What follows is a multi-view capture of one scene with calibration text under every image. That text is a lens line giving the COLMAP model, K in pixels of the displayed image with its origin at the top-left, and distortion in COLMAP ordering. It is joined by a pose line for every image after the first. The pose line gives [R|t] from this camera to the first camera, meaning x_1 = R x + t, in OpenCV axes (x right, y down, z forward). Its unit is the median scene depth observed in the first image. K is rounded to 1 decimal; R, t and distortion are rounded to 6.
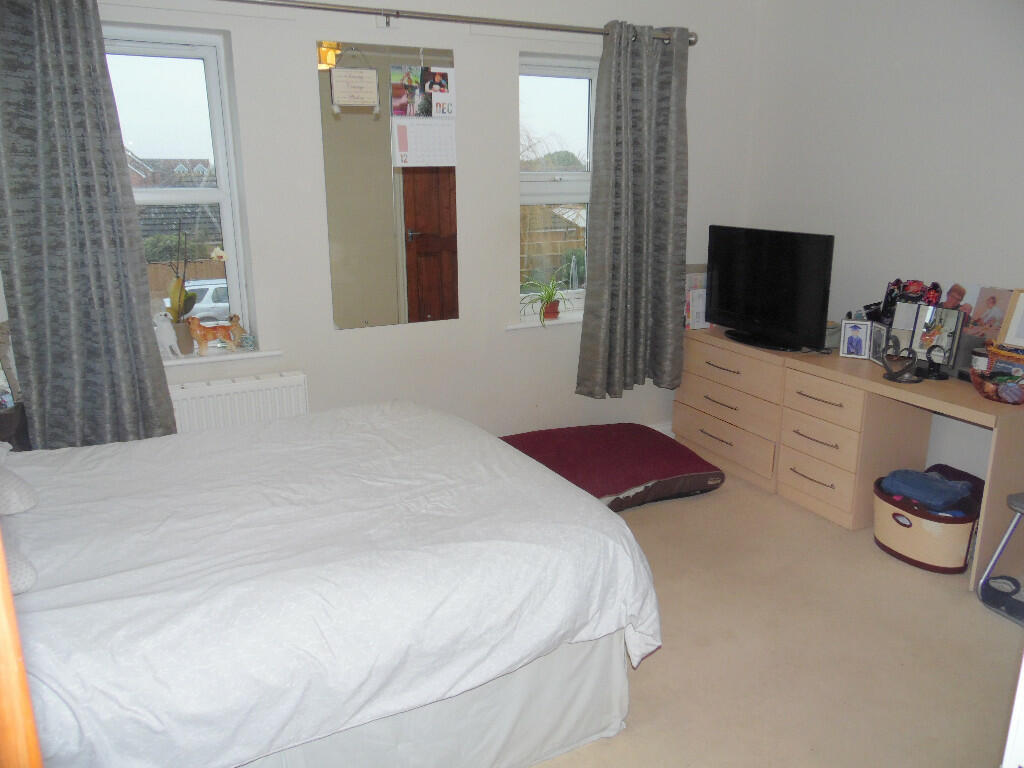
lens RADIAL K [[771.5, 0, 512.3], [0, 771.5, 381.8], [0, 0, 1]] dist [-0.019398, 0.037827]
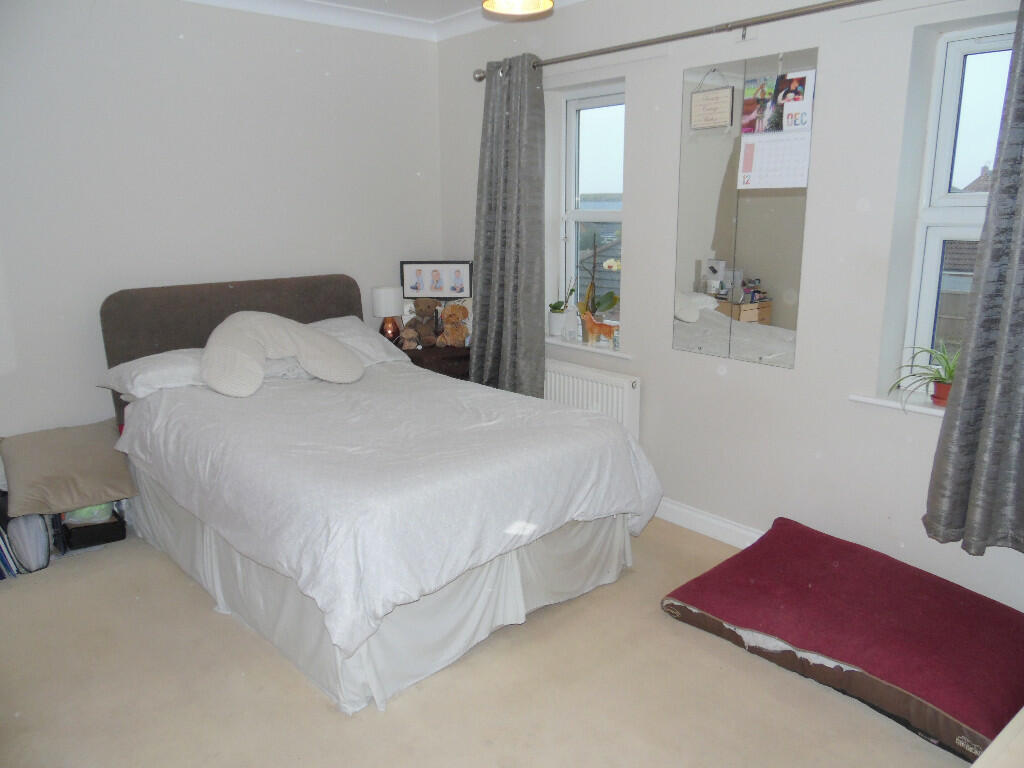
lens RADIAL K [[771.5, 0, 512.4], [0, 771.5, 385.4], [0, 0, 1]] dist [-0.019398, 0.037827]
pose [[0.239929, 0.224678, -0.944433, 0.713492], [-0.252885, 0.953727, 0.162645, -0.136869], [0.937274, 0.199810, 0.285645, 0.531823]]
